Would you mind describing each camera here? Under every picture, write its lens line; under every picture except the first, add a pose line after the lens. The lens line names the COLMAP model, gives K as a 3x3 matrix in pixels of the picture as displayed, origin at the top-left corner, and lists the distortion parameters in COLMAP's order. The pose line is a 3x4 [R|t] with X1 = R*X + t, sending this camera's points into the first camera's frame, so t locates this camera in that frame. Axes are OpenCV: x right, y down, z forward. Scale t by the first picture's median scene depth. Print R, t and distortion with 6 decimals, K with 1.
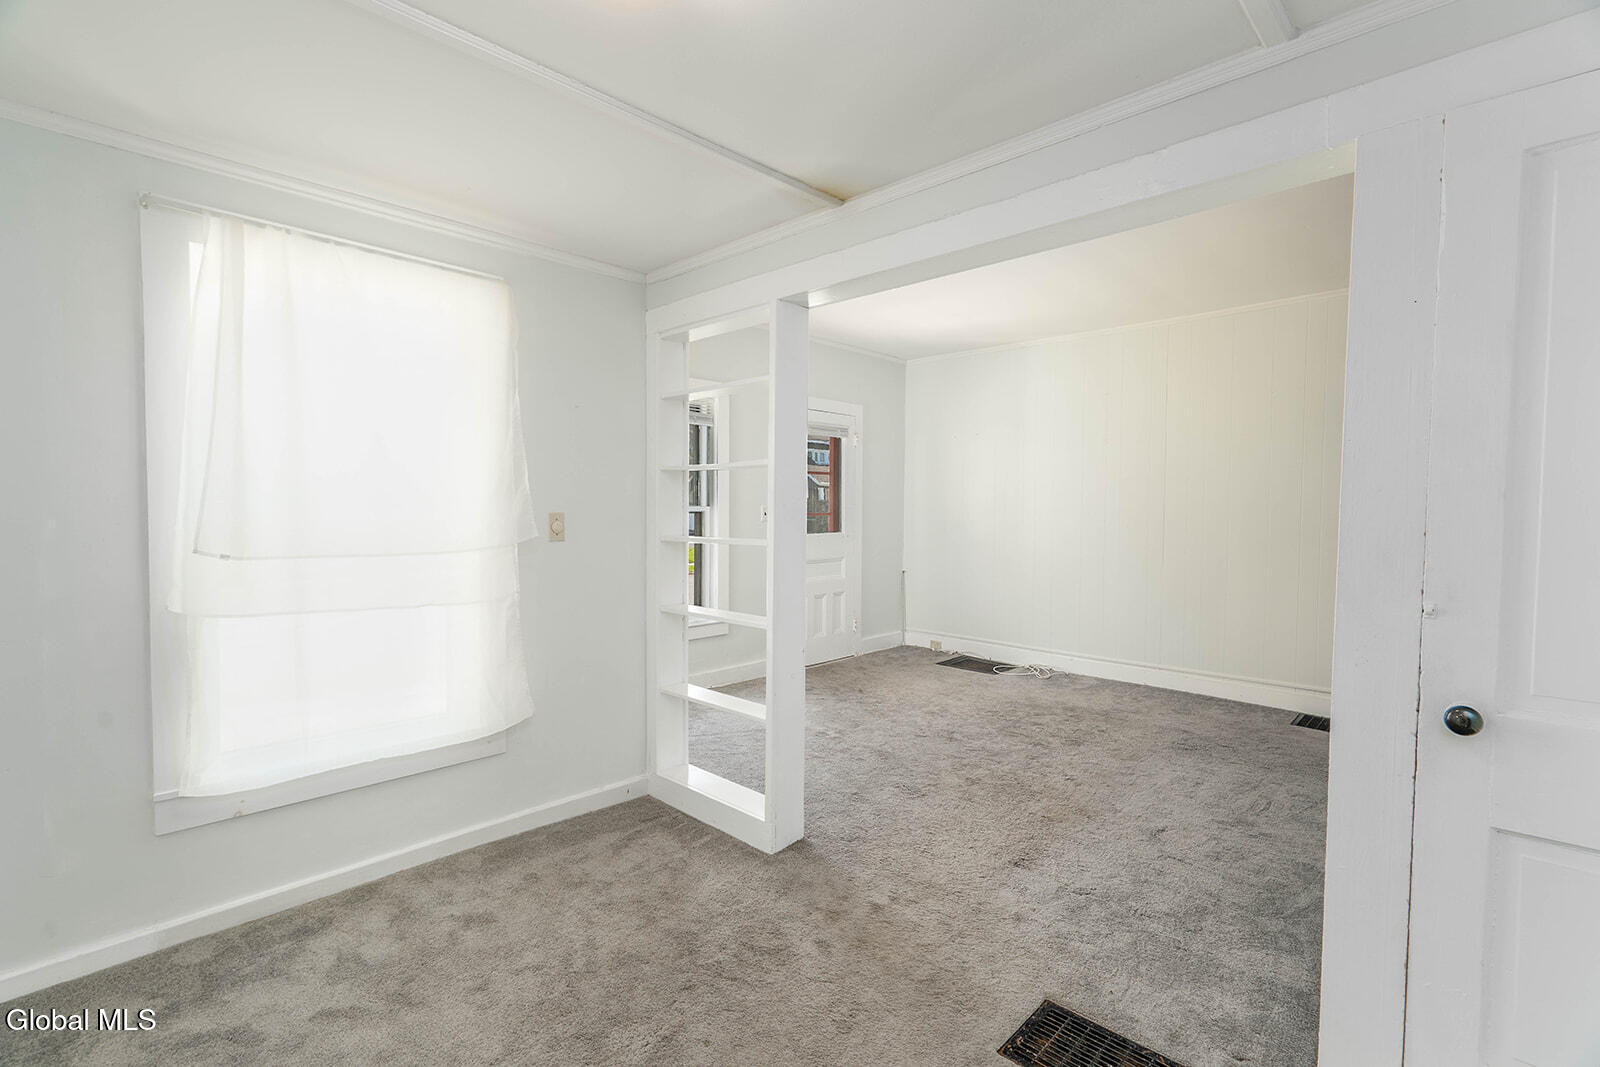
lens RADIAL K [[728.8, 0, 800.0], [0, 728.8, 533.5], [0, 0, 1]] dist [-0.003152, -0.000233]
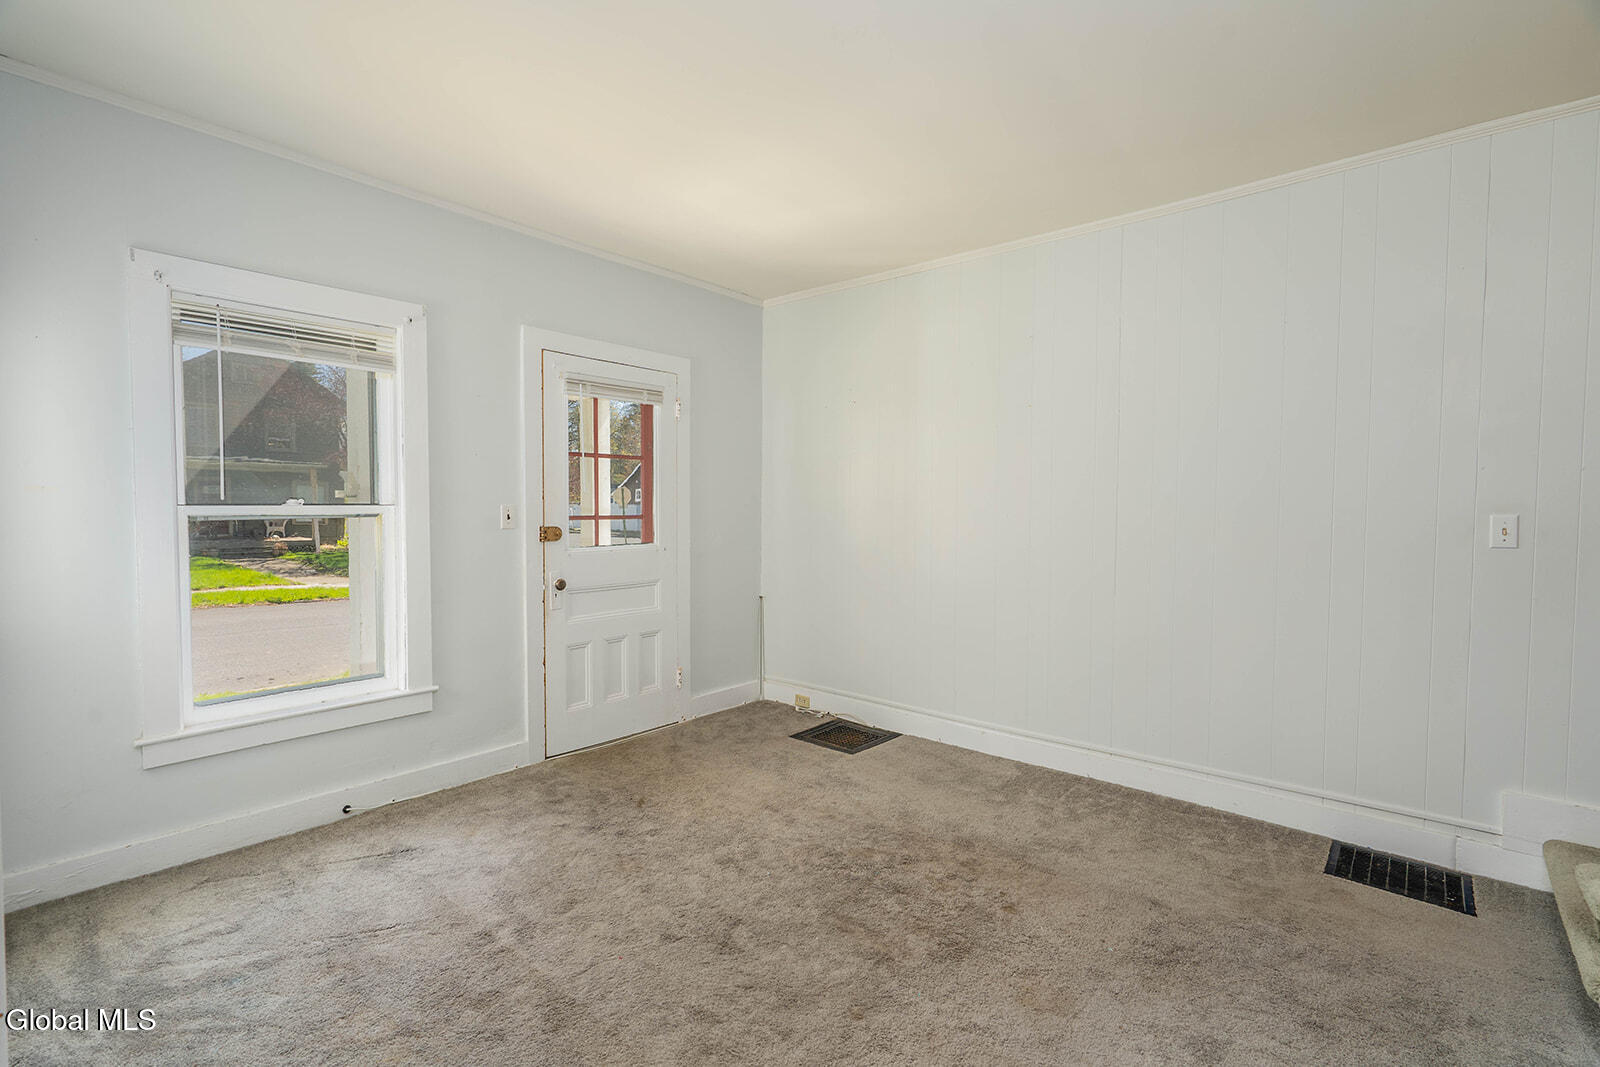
lens RADIAL K [[728.8, 0, 800.0], [0, 728.8, 533.5], [0, 0, 1]] dist [-0.003152, -0.000233]
pose [[0.998476, -0.002101, 0.055148, 0.178996], [0.002079, 0.999998, 0.000447, -0.012862], [-0.055148, -0.000331, 0.998478, 0.360796]]
